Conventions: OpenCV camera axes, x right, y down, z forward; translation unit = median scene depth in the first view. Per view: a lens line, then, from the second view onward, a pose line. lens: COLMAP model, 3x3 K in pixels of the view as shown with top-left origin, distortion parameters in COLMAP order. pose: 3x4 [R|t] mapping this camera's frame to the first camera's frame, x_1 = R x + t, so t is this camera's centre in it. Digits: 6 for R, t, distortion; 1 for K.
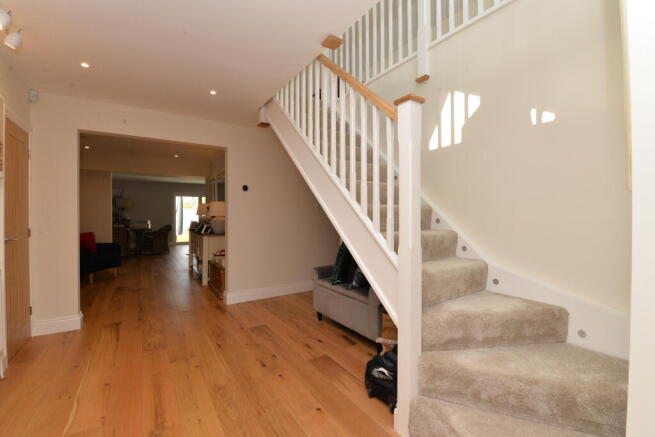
lens RADIAL K [[281.2, 0, 326.9], [0, 281.2, 215.9], [0, 0, 1]] dist [0.000006, -0.000517]
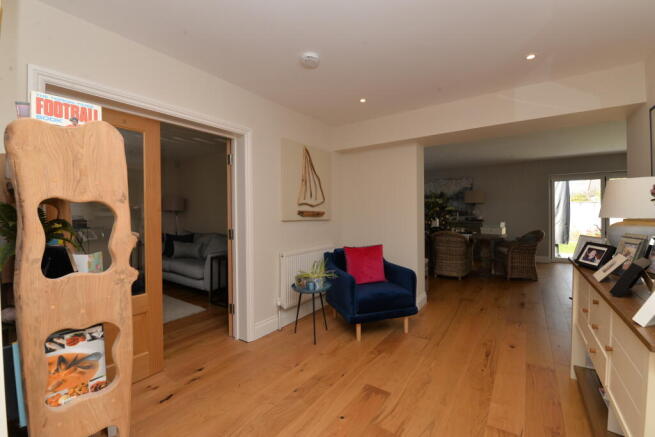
lens RADIAL K [[281.2, 0, 325.5], [0, 281.2, 217.1], [0, 0, 1]] dist [0.000006, -0.000517]
pose [[0.358525, 0.013575, -0.933421, -0.172834], [0.001350, 0.999886, 0.015060, -0.004699], [0.933519, -0.006659, 0.358466, 0.369851]]
